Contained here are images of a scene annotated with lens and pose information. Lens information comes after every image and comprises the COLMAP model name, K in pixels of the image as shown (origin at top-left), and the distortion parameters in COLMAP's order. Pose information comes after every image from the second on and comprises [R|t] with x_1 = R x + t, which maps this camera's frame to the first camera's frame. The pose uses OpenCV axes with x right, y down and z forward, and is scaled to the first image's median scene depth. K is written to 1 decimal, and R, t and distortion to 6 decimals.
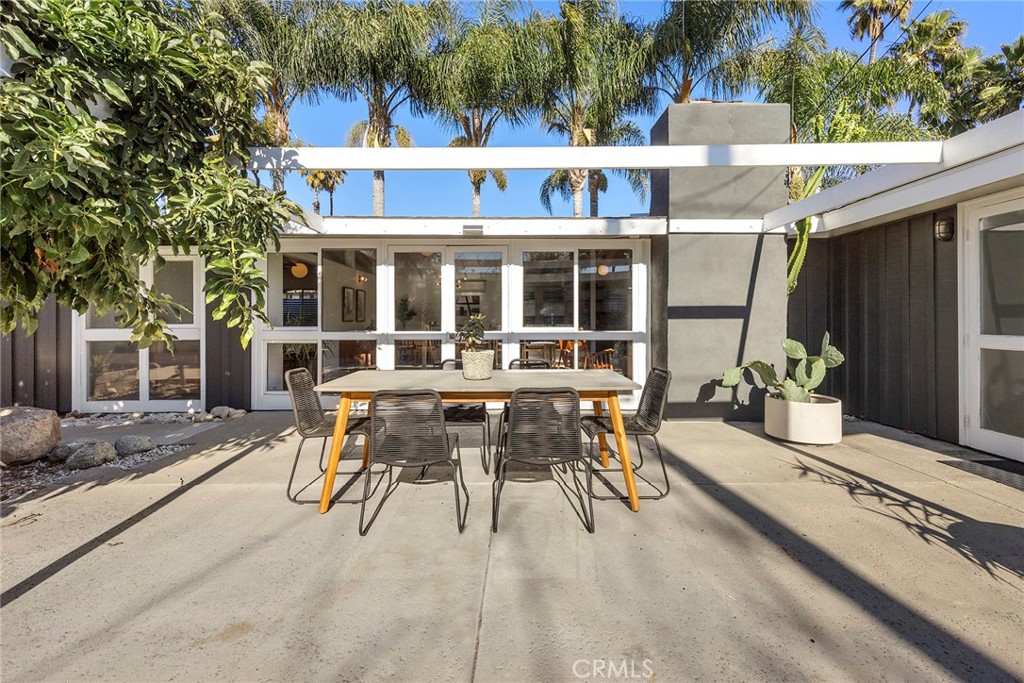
lens RADIAL K [[423.4, 0, 509.9], [0, 423.4, 330.7], [0, 0, 1]] dist [-0.000592, 0.000029]
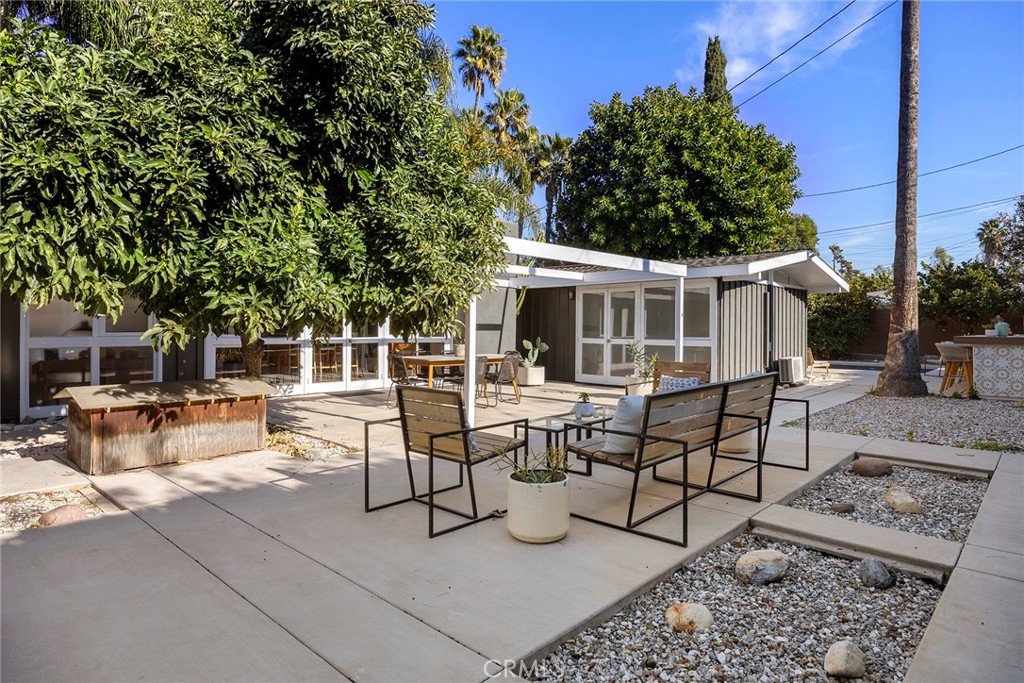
lens RADIAL K [[581.8, 0, 509.9], [0, 581.8, 329.2], [0, 0, 1]] dist [0.000147, 0.000033]
pose [[0.672561, 0.006246, 0.740015, -1.405213], [0.001103, 0.999955, -0.009441, -0.008163], [-0.740041, 0.007166, 0.672524, -0.834985]]
